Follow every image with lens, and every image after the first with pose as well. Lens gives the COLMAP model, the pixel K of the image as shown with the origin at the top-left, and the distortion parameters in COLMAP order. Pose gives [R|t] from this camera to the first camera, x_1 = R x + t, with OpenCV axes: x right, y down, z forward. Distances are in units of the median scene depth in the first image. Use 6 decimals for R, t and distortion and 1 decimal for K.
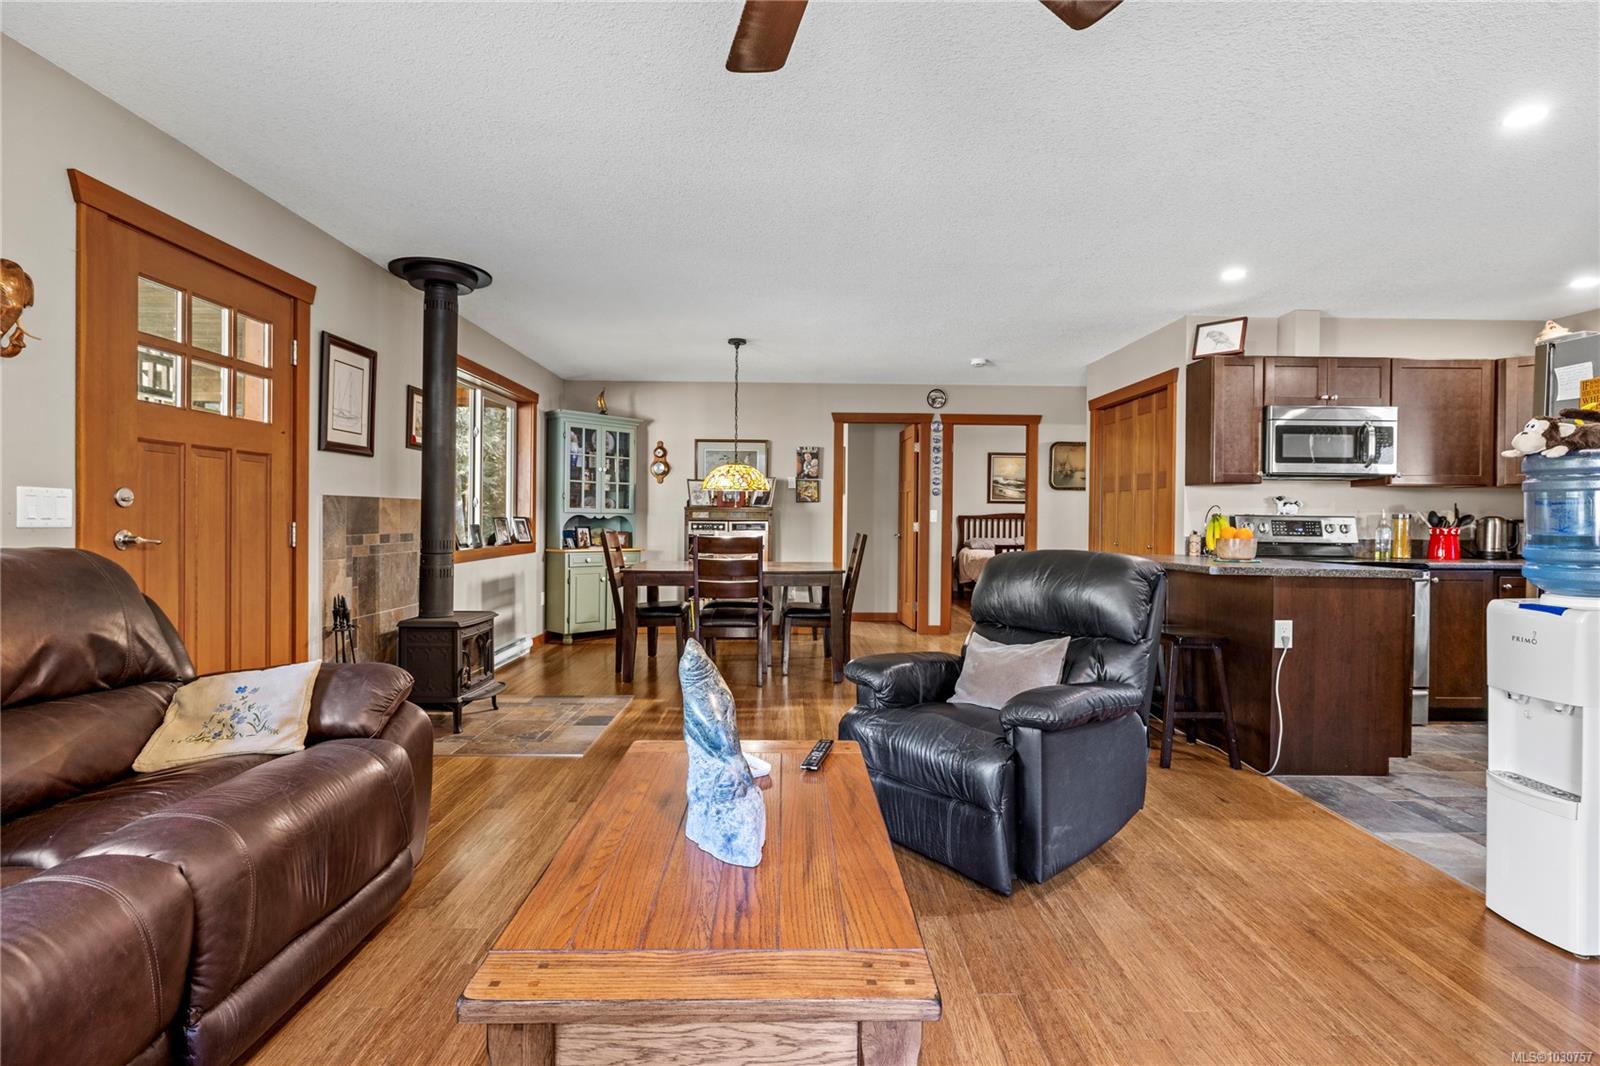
lens RADIAL K [[761.2, 0, 796.2], [0, 761.2, 521.3], [0, 0, 1]] dist [-0.005371, -0.001976]
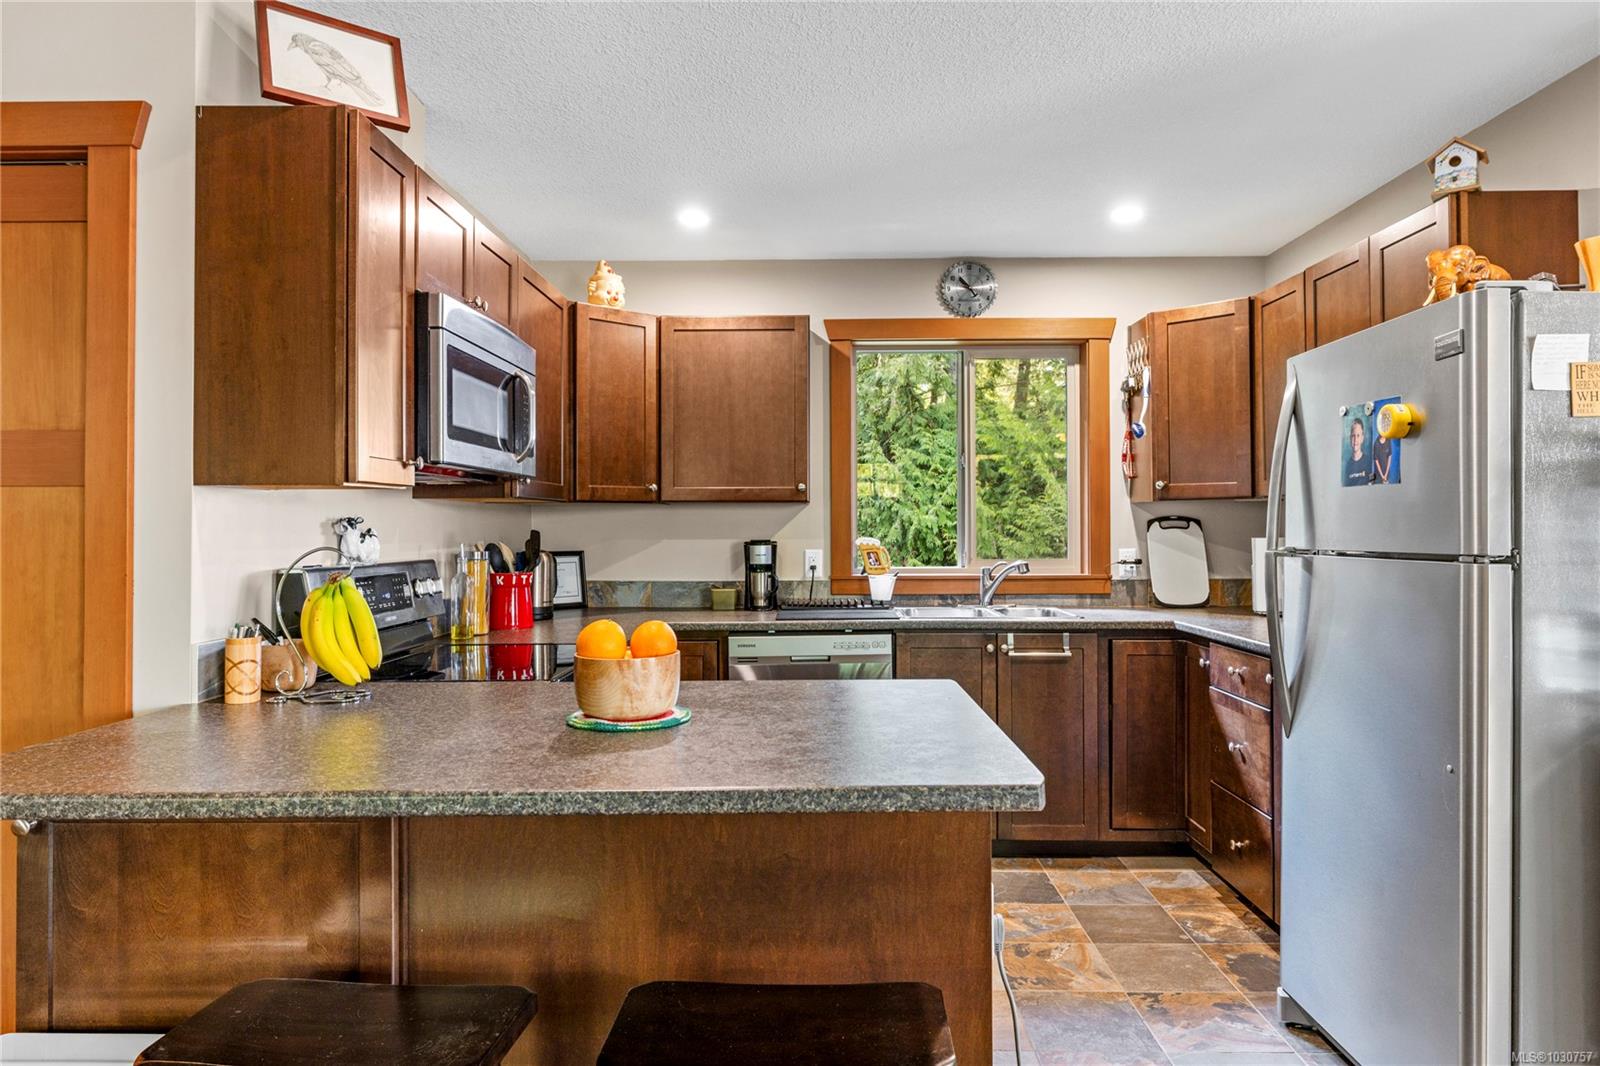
lens RADIAL K [[1002.9, 0, 822.6], [0, 1002.9, 510.3], [0, 0, 1]] dist [0.007559, 0.002268]
pose [[0.017171, 0.005715, 0.999836, 0.098830], [0.009158, 0.999941, -0.005873, -0.031598], [-0.999811, 0.009258, 0.017118, 0.736611]]
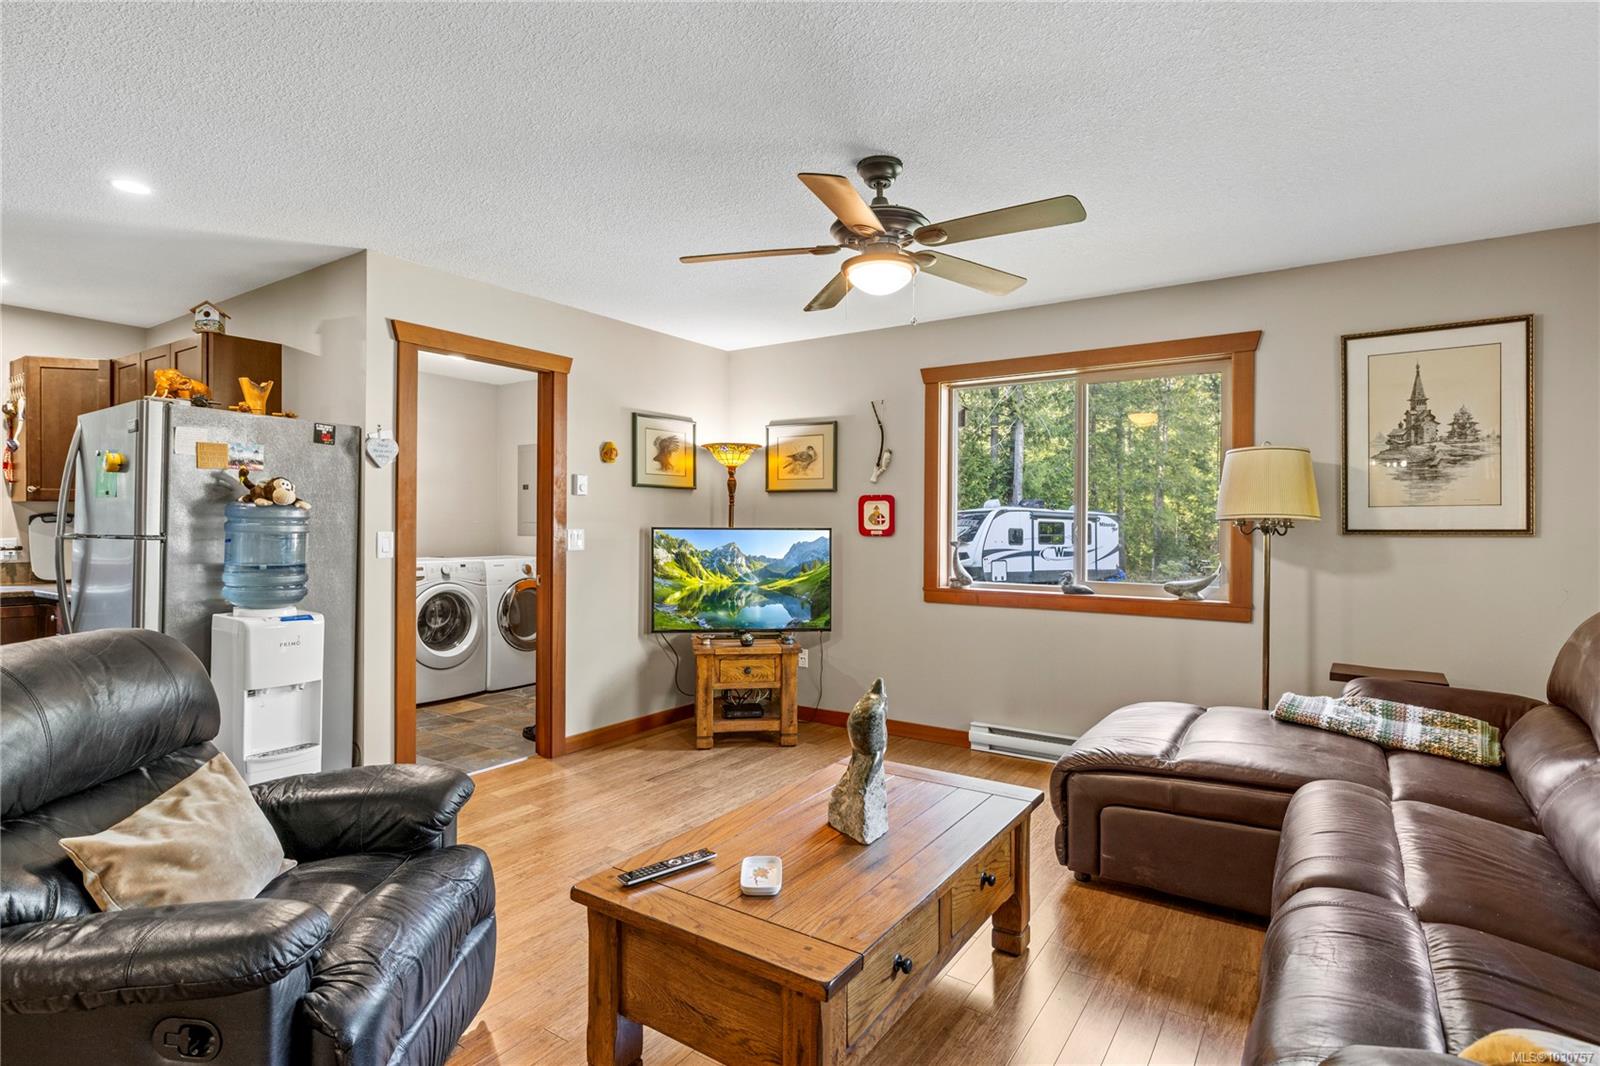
lens RADIAL K [[795.8, 0, 814.3], [0, 795.8, 526.3], [0, 0, 1]] dist [-0.006674, 0.000999]
pose [[-0.822095, -0.015474, 0.569140, -0.255839], [-0.010396, 0.999872, 0.012168, -0.033554], [-0.569255, 0.004087, -0.822151, 0.694007]]
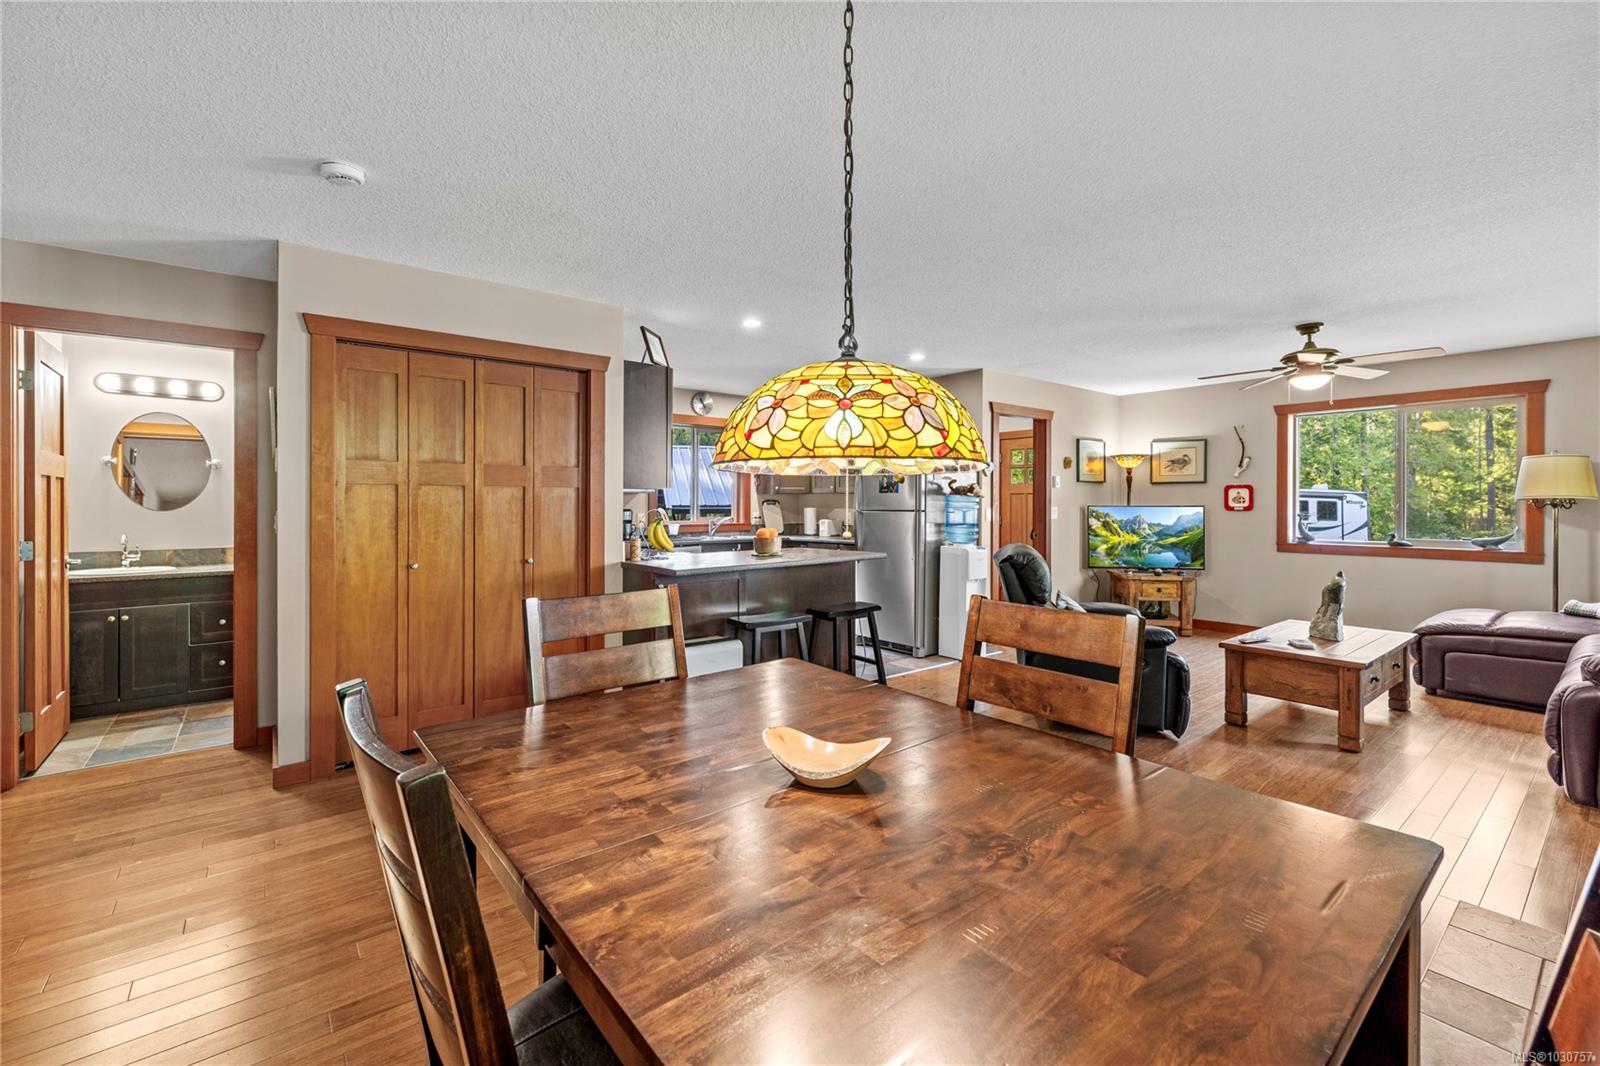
lens RADIAL K [[687.2, 0, 809.9], [0, 687.2, 507.3], [0, 0, 1]] dist [0.007628, -0.001468]
pose [[-0.619828, -0.013777, 0.784616, -0.301716], [-0.002095, 0.999871, 0.015901, -0.037080], [-0.784735, 0.008213, -0.619778, 1.357321]]
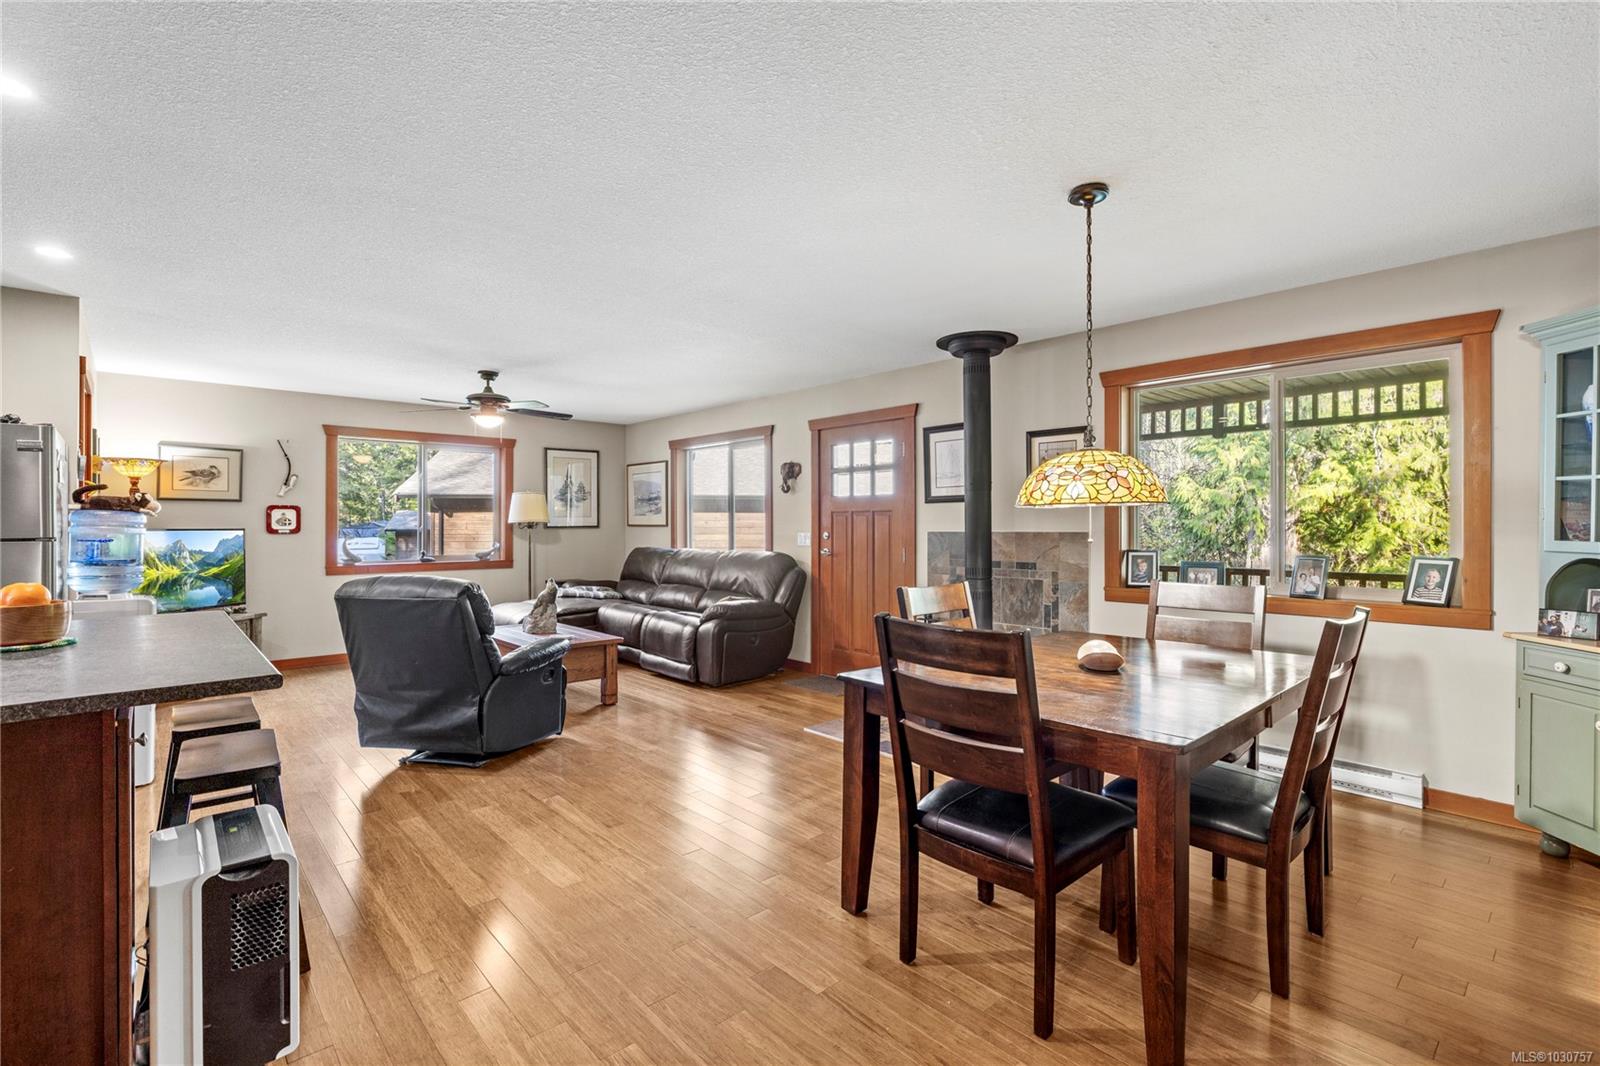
lens RADIAL K [[729.4, 0, 795.8], [0, 729.4, 532.7], [0, 0, 1]] dist [-0.012053, 0.000323]
pose [[-0.749384, -0.002906, -0.662129, 0.423460], [-0.009794, 0.999930, 0.006697, -0.029334], [0.662063, 0.011503, -0.749360, 1.432637]]
